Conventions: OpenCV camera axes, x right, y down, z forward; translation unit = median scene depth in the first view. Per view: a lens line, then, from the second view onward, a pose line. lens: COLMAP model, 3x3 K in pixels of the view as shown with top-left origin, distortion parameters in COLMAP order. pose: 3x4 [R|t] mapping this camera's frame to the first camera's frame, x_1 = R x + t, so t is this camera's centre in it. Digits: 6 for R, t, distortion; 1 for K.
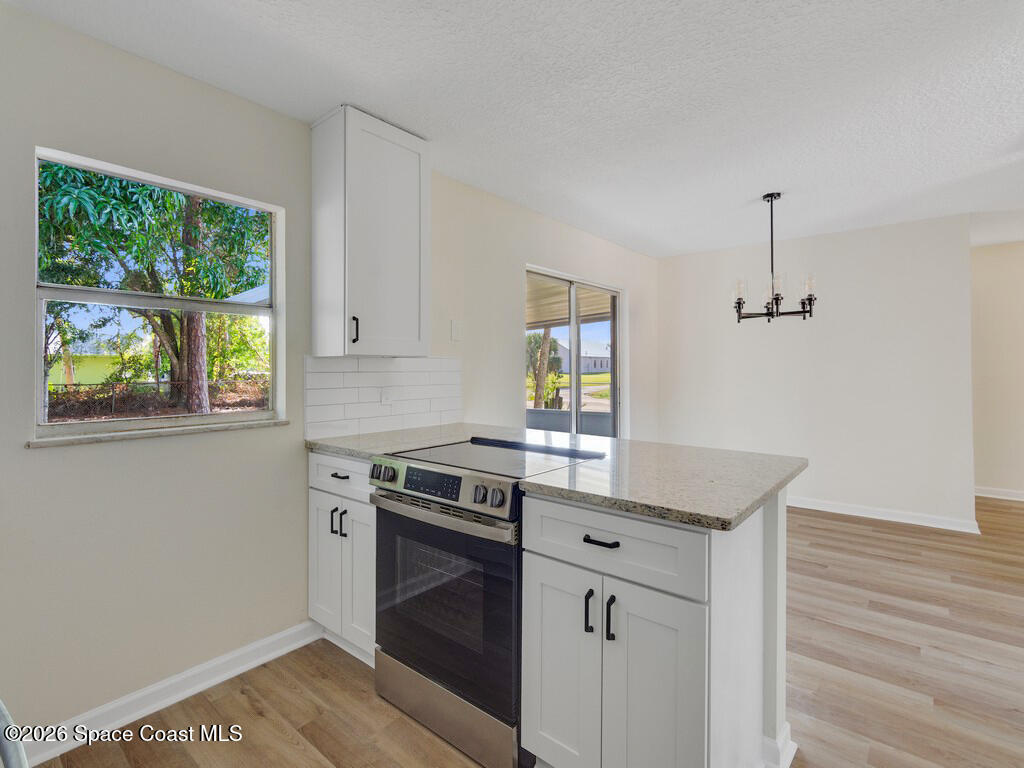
lens RADIAL K [[499.1, 0, 512.6], [0, 499.1, 376.6], [0, 0, 1]] dist [-0.009355, -0.001306]
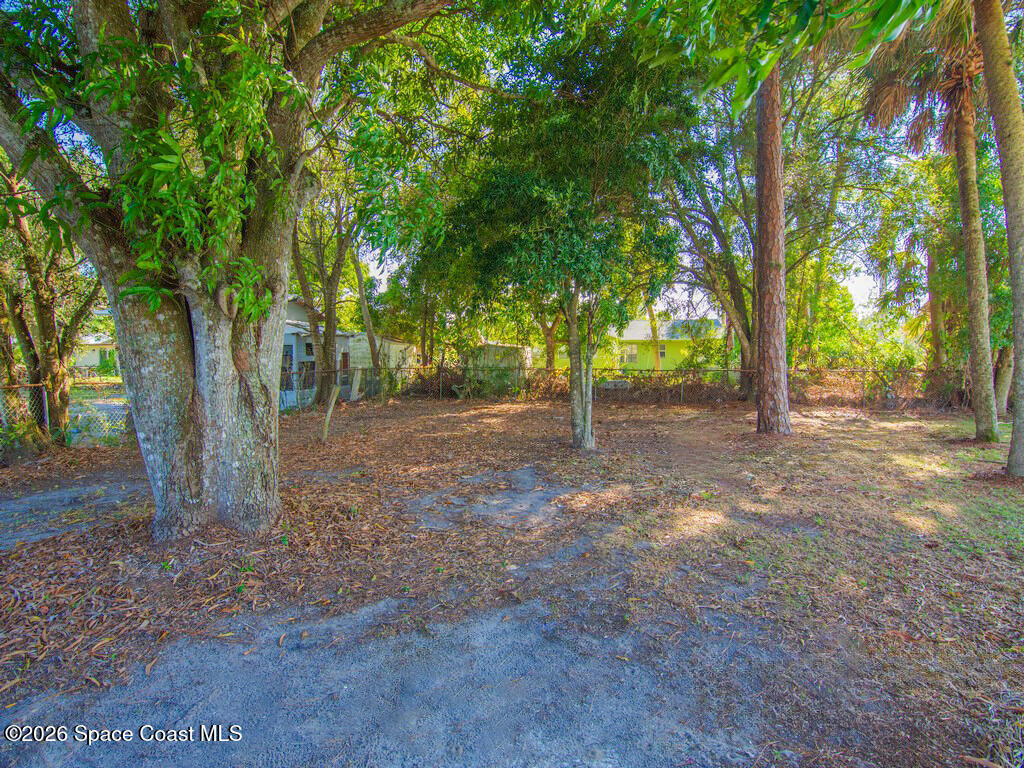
lens RADIAL K [[499.1, 0, 521.3], [0, 499.1, 356.5], [0, 0, 1]] dist [-0.009355, -0.001306]
pose [[0.514633, 0.001333, -0.857409, -0.176499], [-0.008623, 0.999956, -0.003621, -0.004238], [0.857367, 0.009257, 0.514622, 0.276321]]
